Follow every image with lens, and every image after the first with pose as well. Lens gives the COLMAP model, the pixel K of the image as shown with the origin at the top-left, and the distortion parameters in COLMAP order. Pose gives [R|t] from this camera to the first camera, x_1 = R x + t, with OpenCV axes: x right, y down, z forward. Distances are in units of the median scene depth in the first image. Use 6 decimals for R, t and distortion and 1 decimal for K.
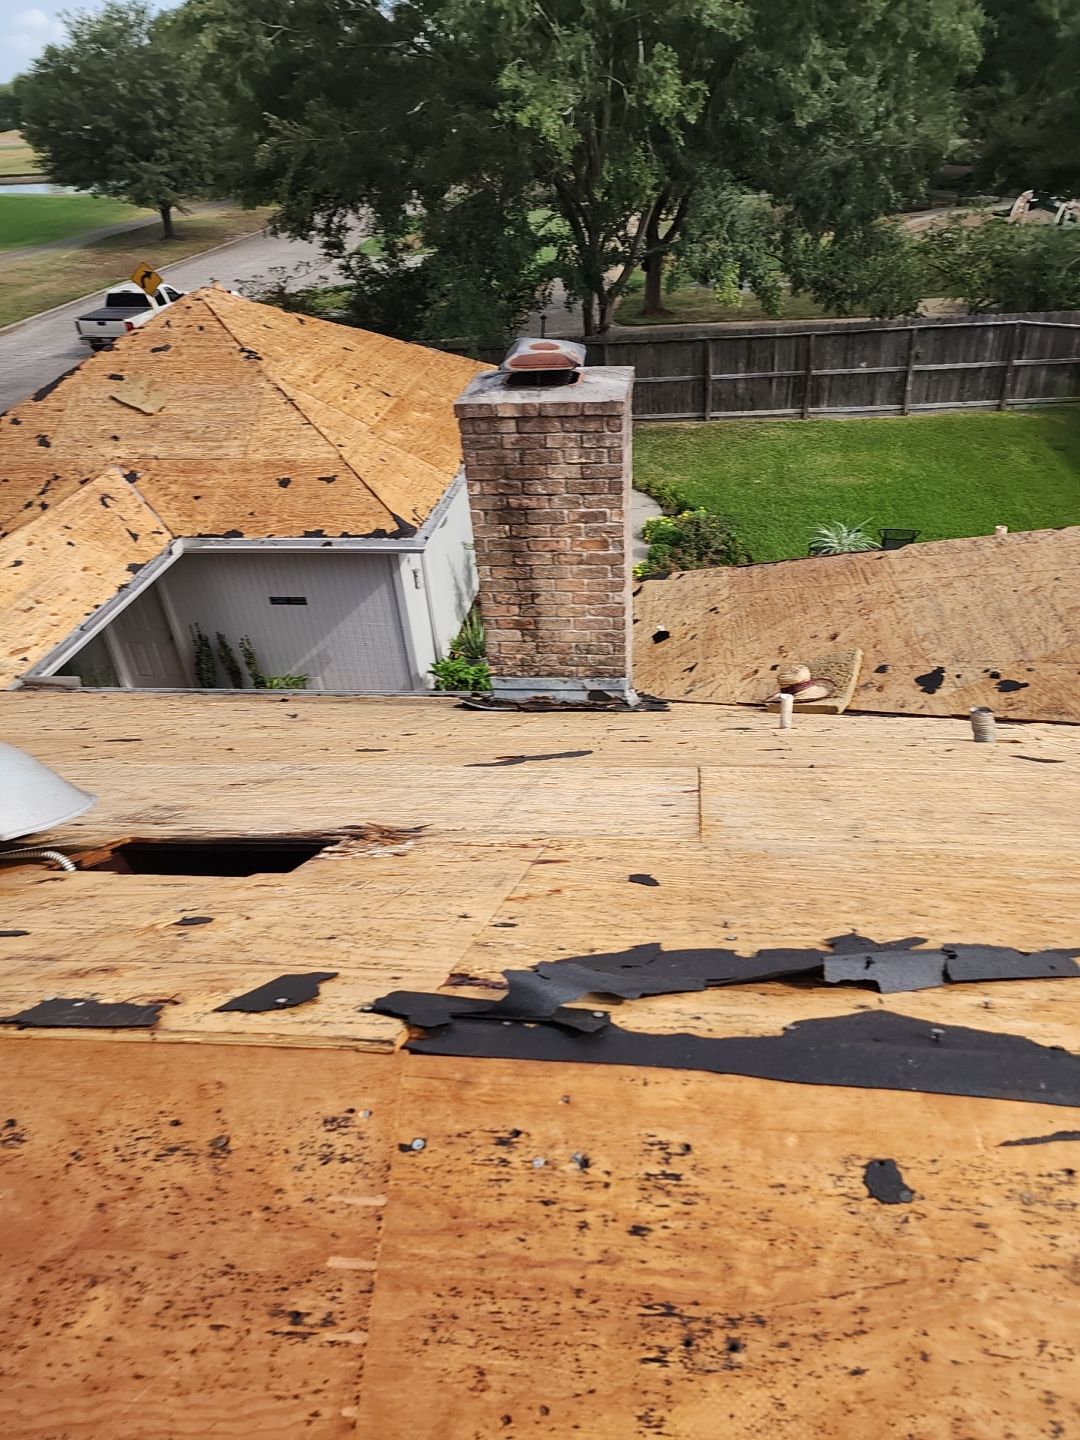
lens RADIAL K [[1063.7, 0, 676.9], [0, 1063.7, 748.4], [0, 0, 1]] dist [0.030762, 0.000730]
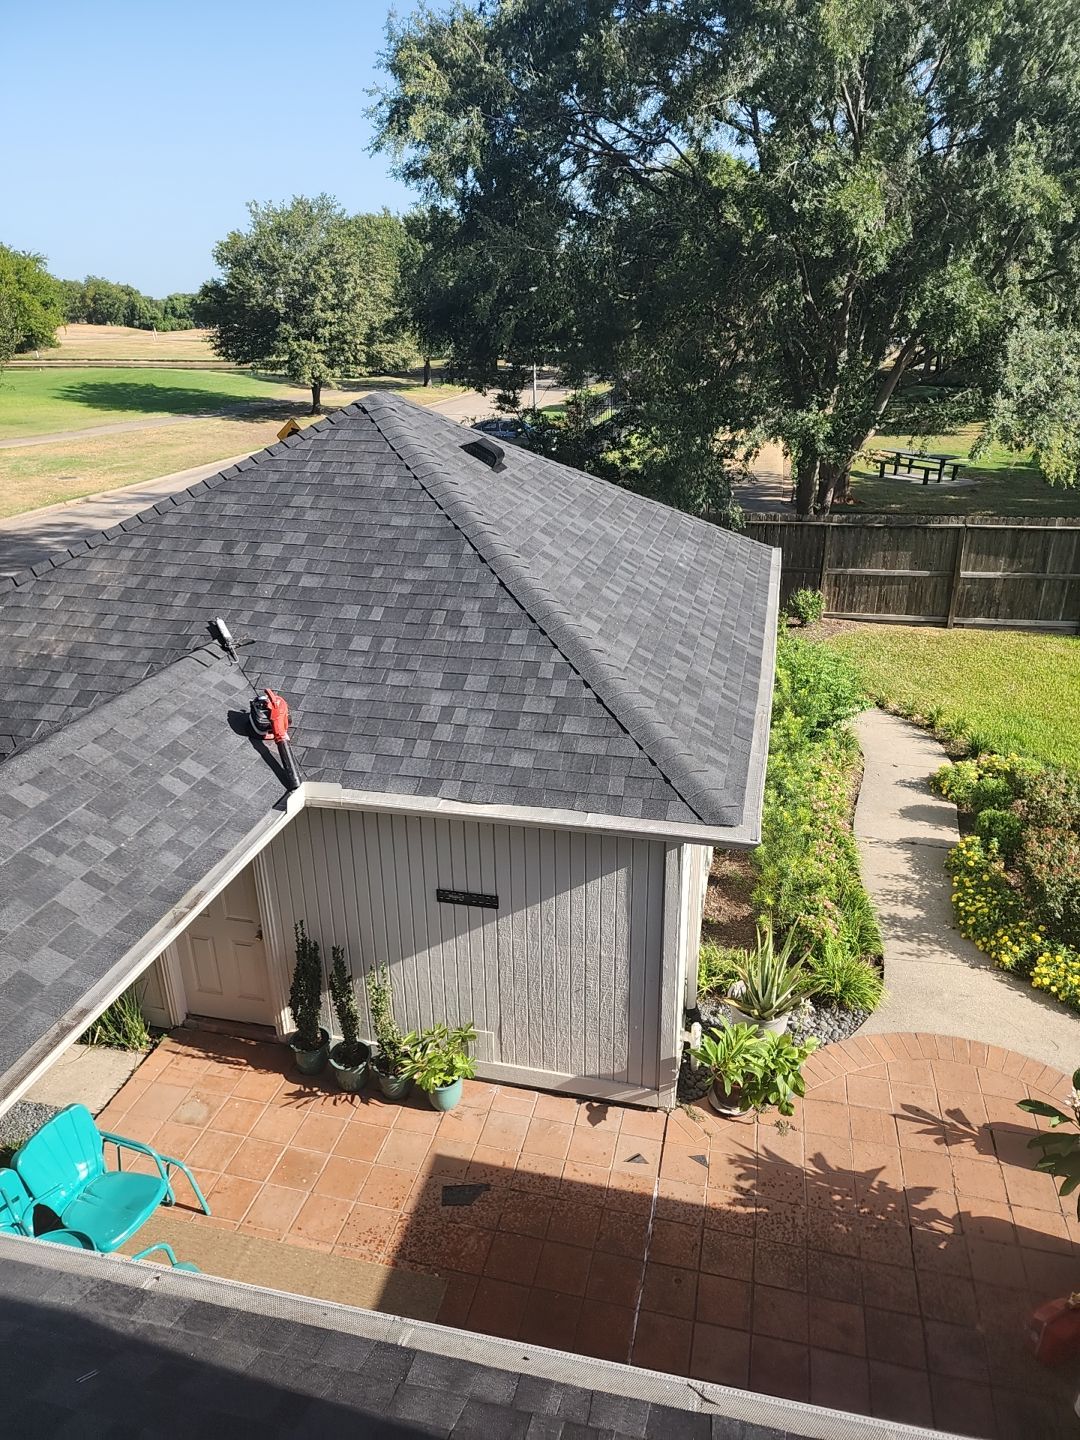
lens RADIAL K [[990.7, 0, 556.4], [0, 990.7, 743.5], [0, 0, 1]] dist [0.093408, -0.117737]
pose [[0.985069, 0.093490, -0.144564, -0.139400], [-0.115771, 0.981215, -0.154316, -0.080498], [0.127422, 0.168748, 0.977388, 0.270741]]
